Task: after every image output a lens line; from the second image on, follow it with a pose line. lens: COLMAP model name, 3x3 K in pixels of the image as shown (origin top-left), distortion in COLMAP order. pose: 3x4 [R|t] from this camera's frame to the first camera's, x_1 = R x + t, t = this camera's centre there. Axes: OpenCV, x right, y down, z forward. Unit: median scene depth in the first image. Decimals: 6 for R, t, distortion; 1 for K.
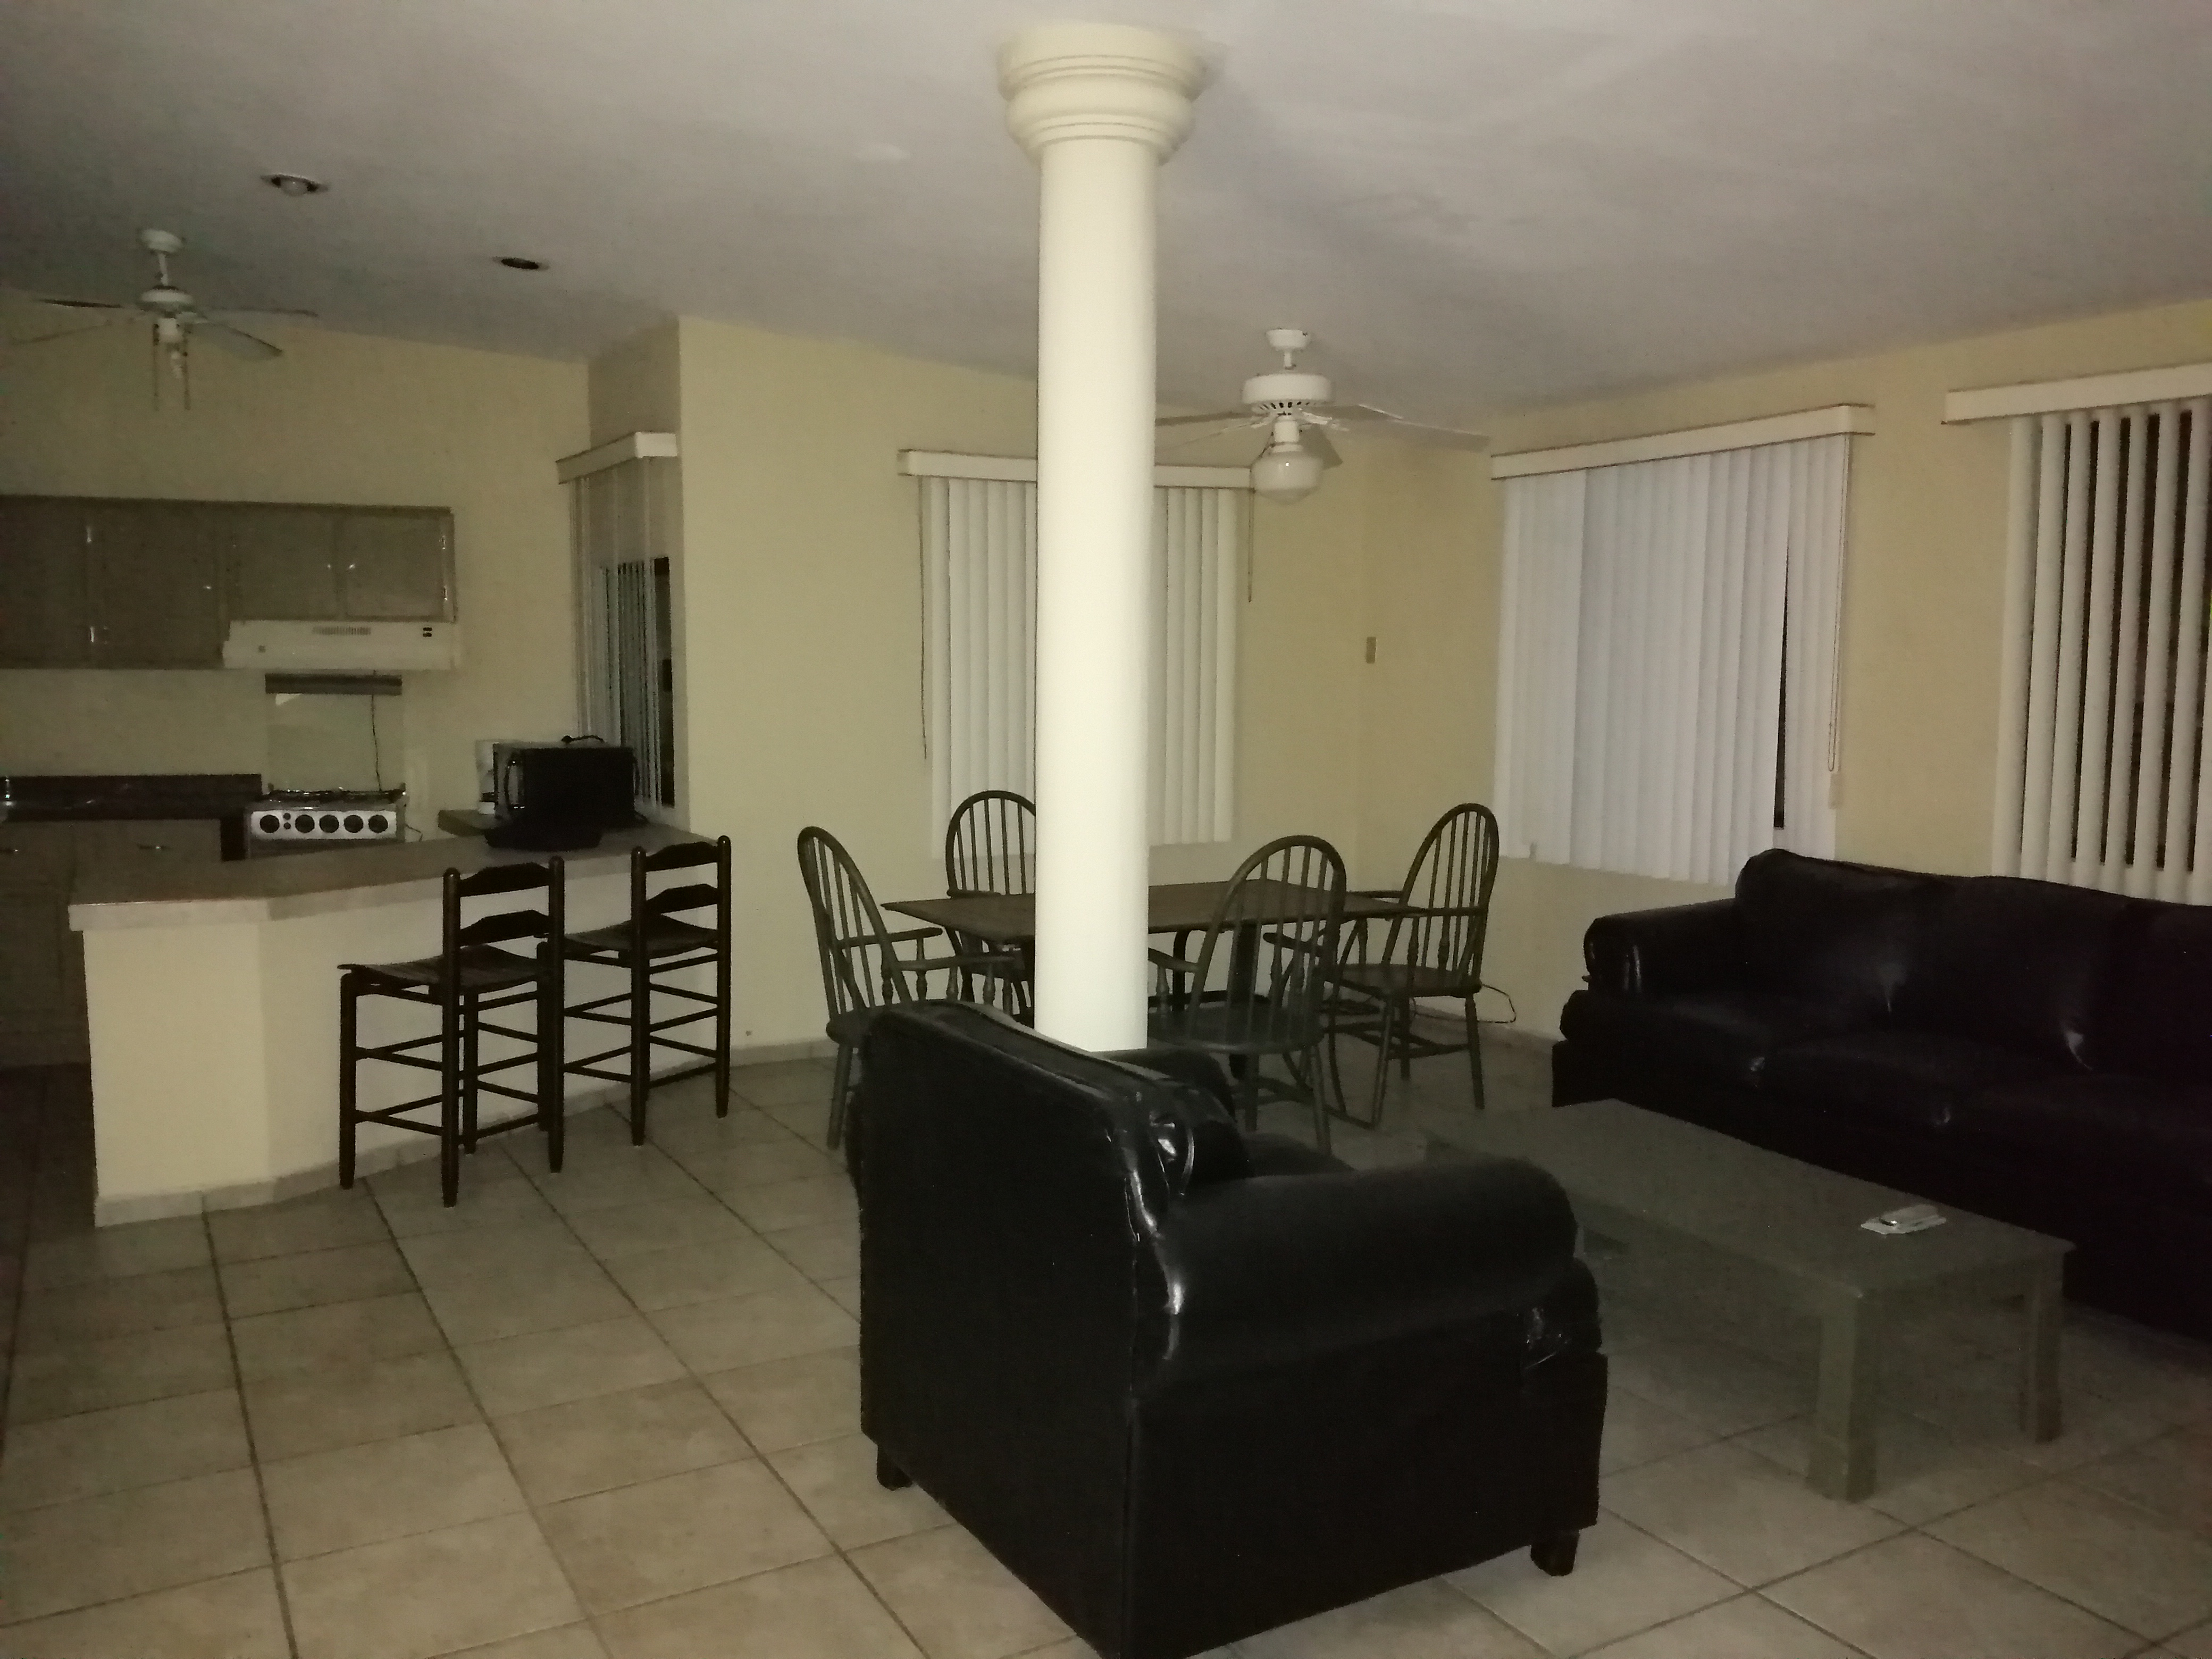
lens RADIAL K [[1764.7, 0, 1106.0], [0, 1764.7, 829.5], [0, 0, 1]] dist [-0.039999, -0.001394]
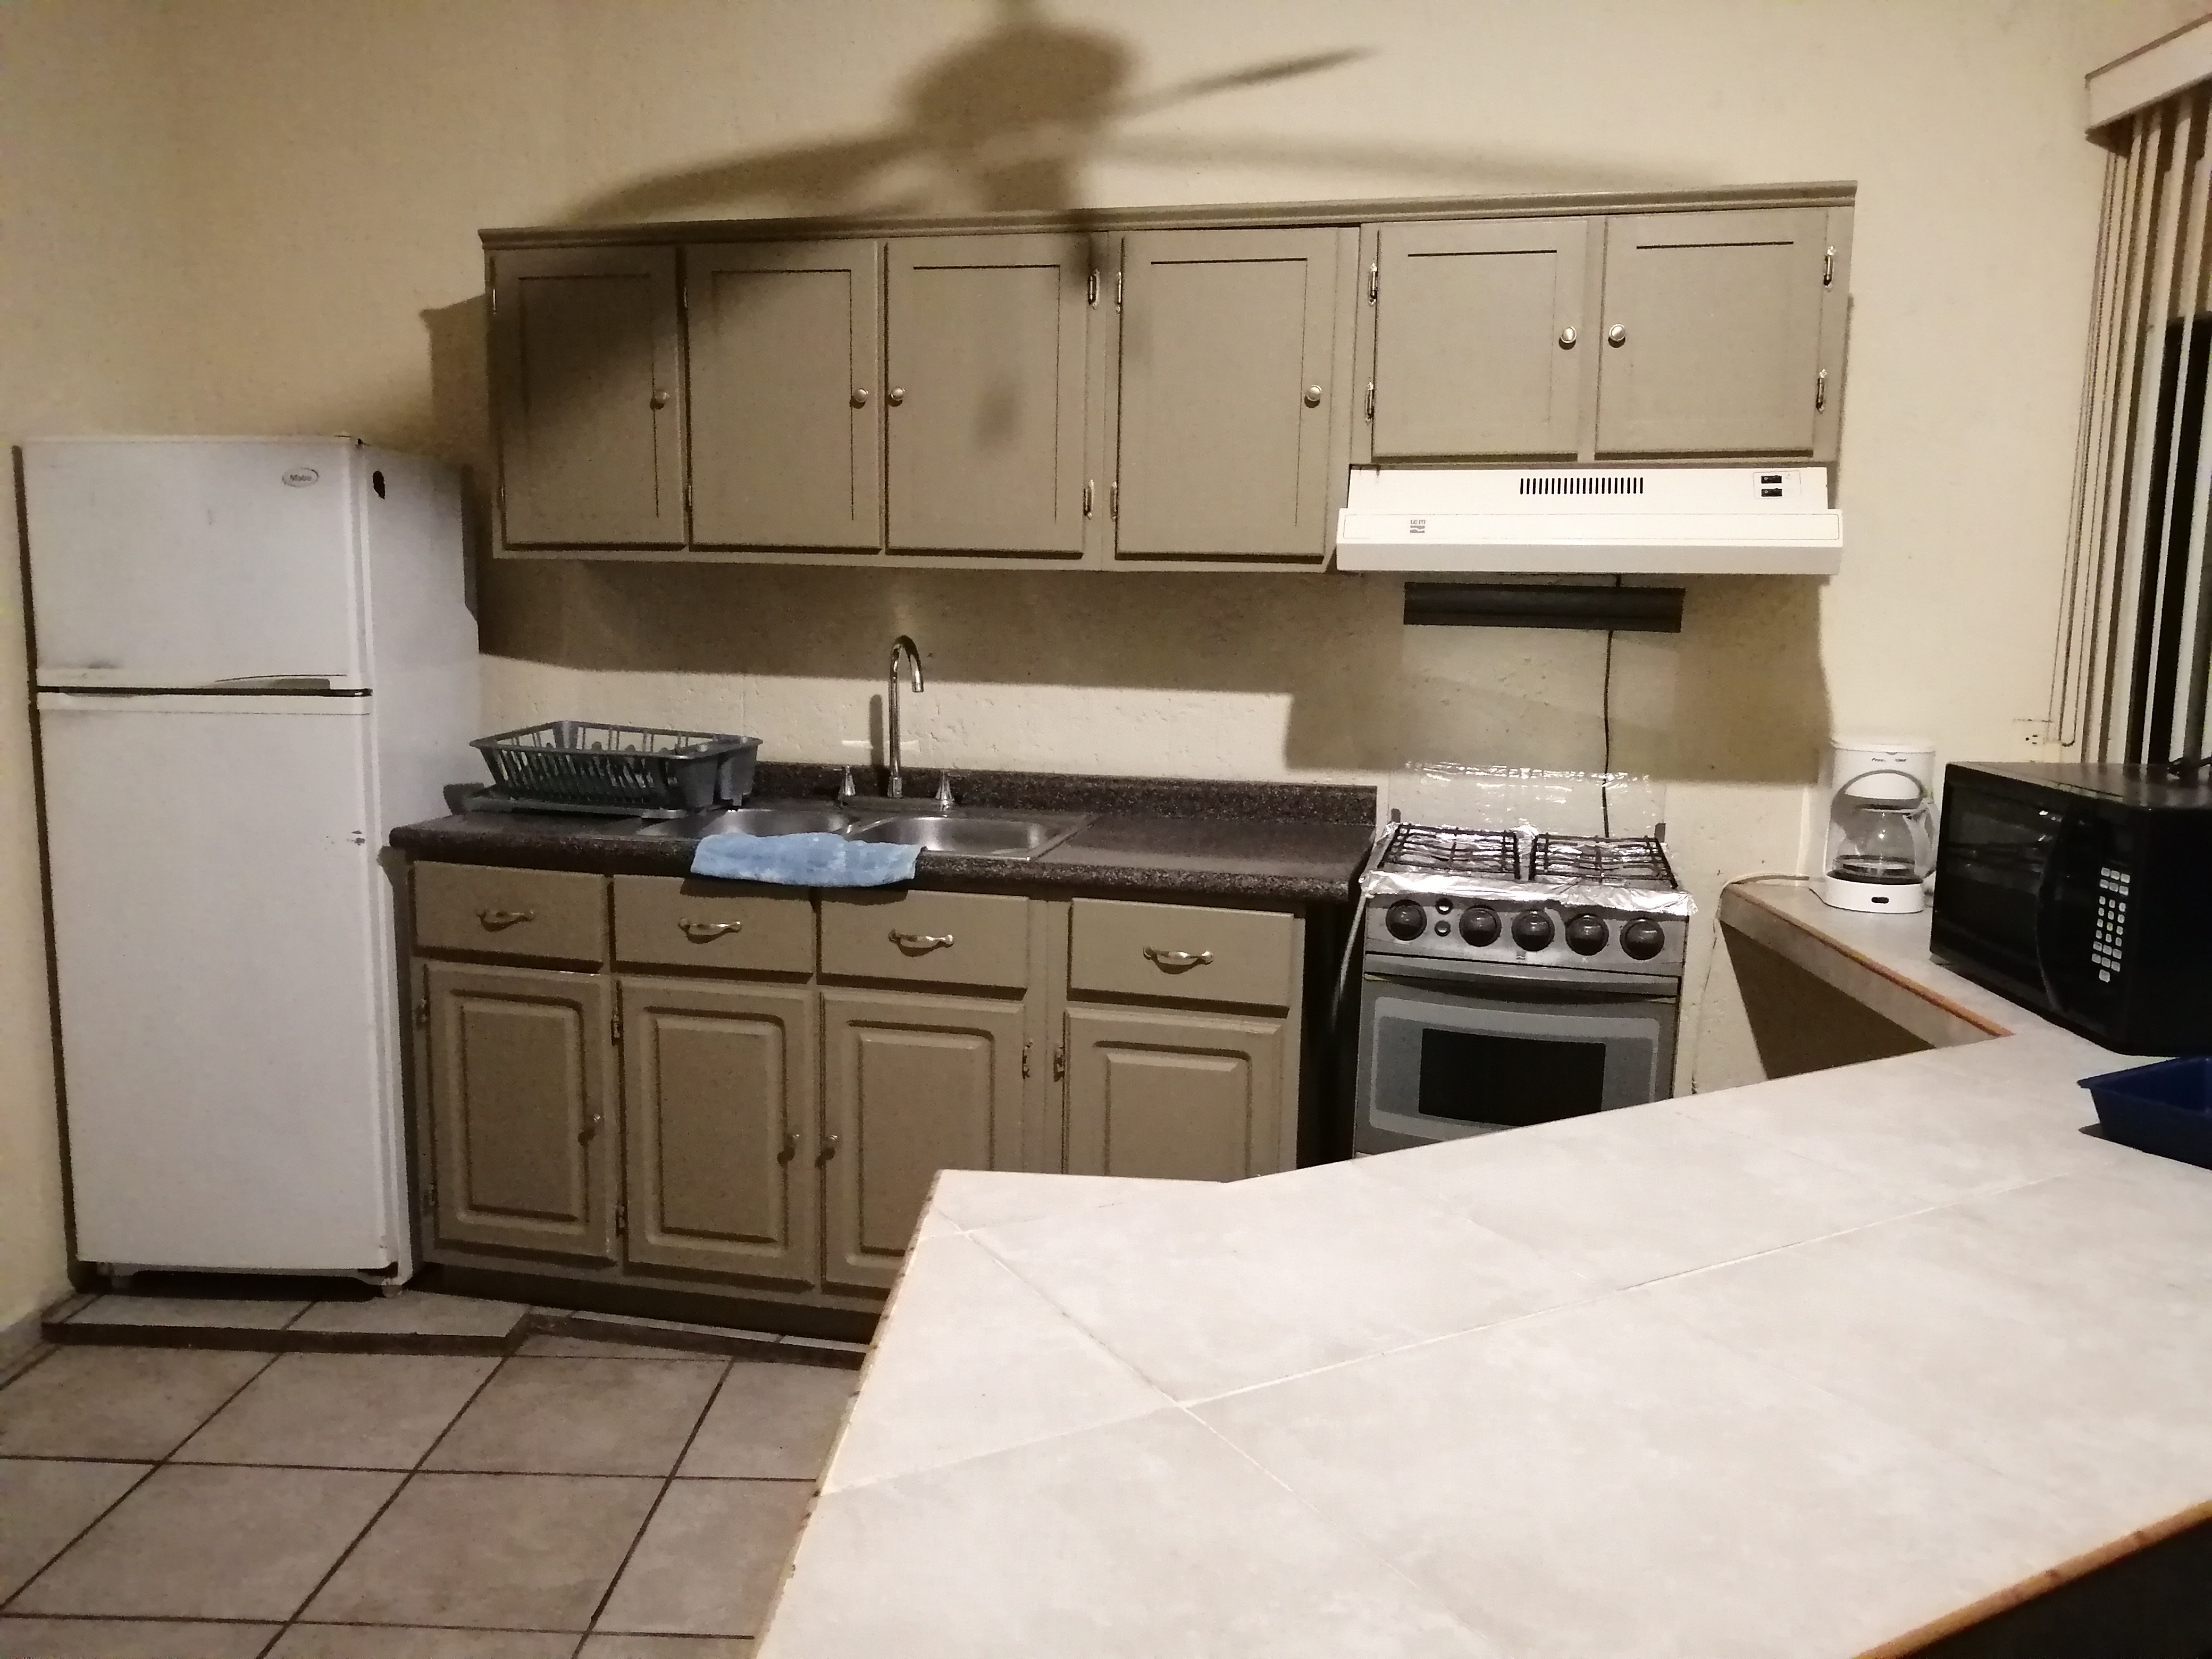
lens RADIAL K [[1764.7, 0, 1106.0], [0, 1764.7, 829.5], [0, 0, 1]] dist [-0.039999, -0.001394]
pose [[0.846717, 0.077640, -0.526349, -0.297077], [-0.053483, 0.996705, 0.060985, -0.048235], [0.529349, -0.023487, 0.848079, 0.558722]]
